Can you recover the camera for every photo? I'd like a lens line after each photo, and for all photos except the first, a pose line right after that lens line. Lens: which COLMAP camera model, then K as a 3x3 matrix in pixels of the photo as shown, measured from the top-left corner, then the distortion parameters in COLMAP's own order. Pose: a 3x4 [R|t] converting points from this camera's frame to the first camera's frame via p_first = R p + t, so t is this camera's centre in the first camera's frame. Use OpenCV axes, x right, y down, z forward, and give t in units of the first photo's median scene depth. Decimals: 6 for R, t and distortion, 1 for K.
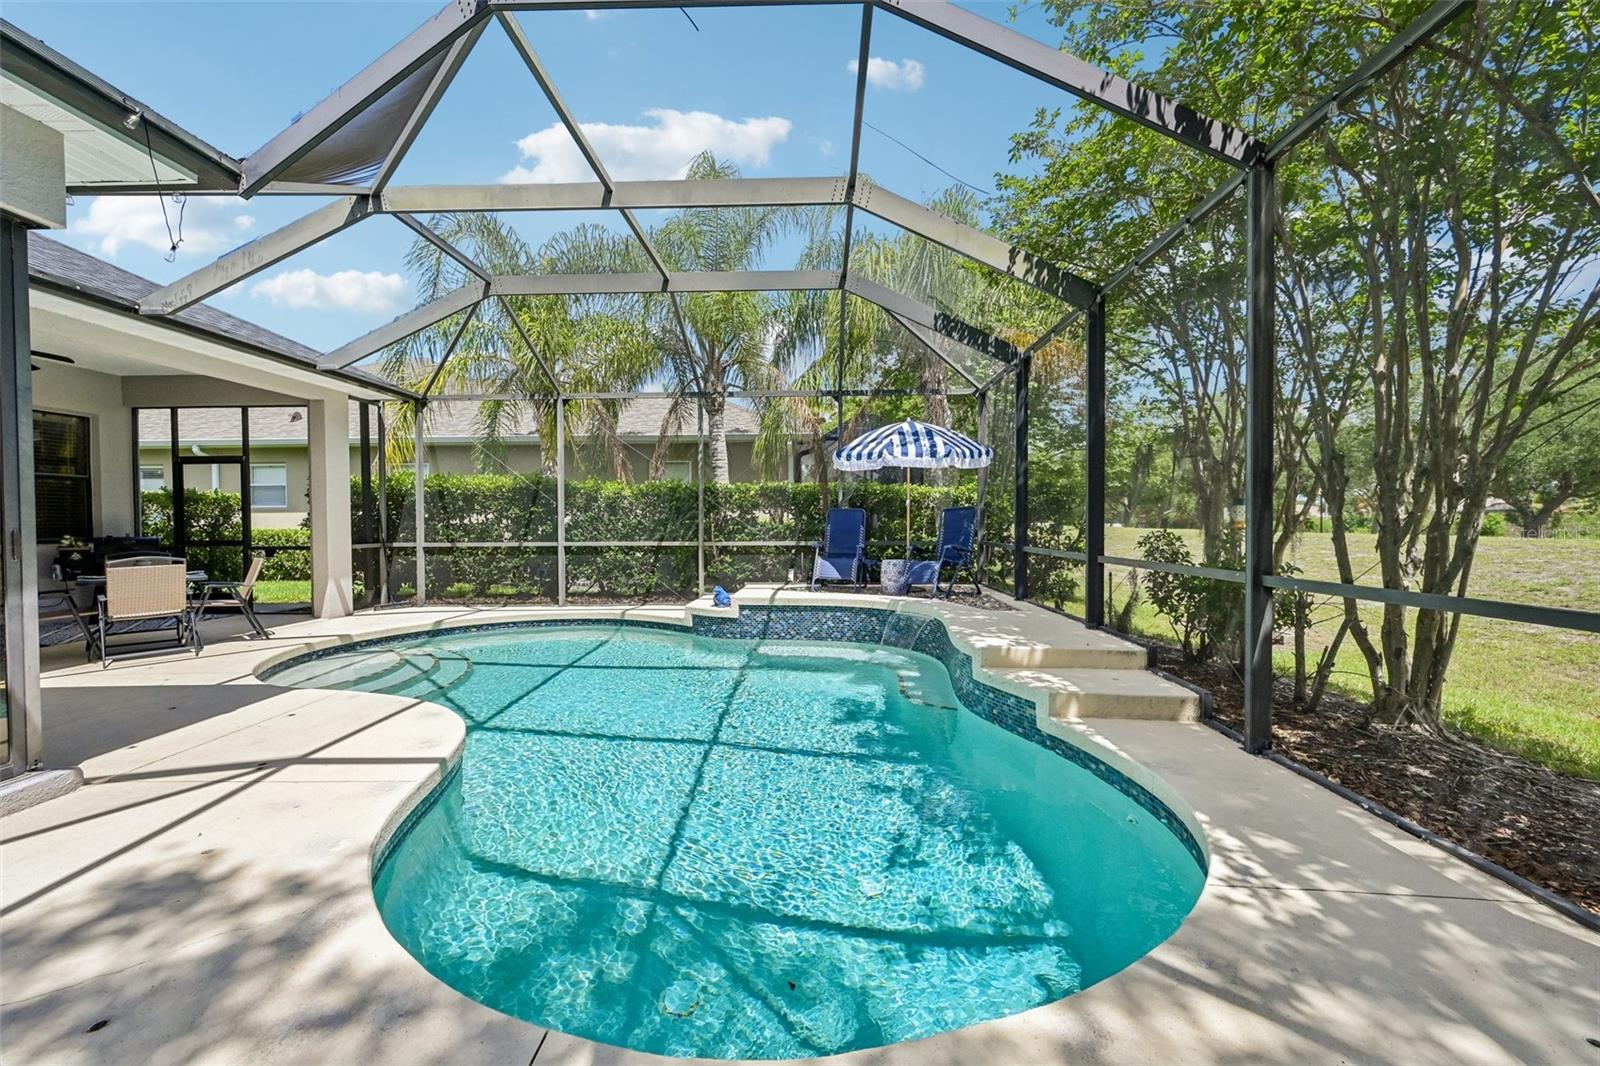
lens RADIAL K [[623.7, 0, 800.0], [0, 623.7, 533.0], [0, 0, 1]] dist [0.001818, 0.000252]
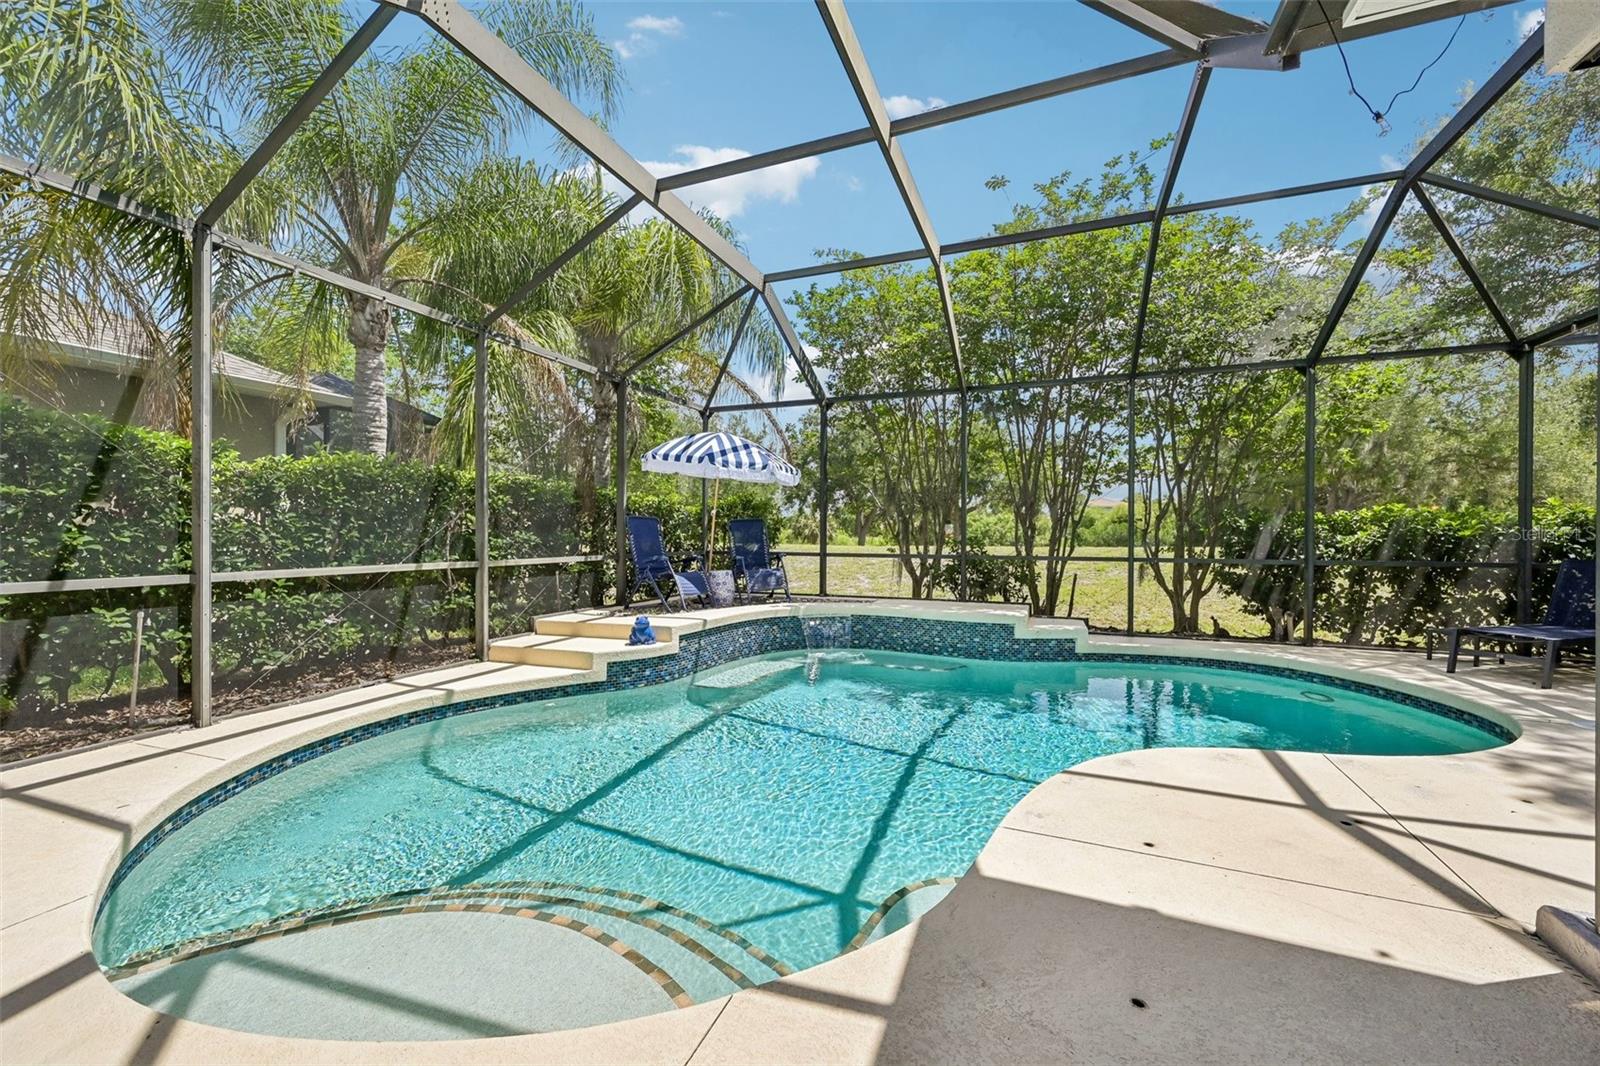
lens RADIAL K [[635.9, 0, 800.0], [0, 635.9, 533.0], [0, 0, 1]] dist [0.000211, -0.000095]
pose [[0.341695, 0.004656, 0.939799, -0.771283], [0.010924, 0.999901, -0.008925, -0.004470], [-0.939747, 0.013316, 0.341610, 0.564255]]
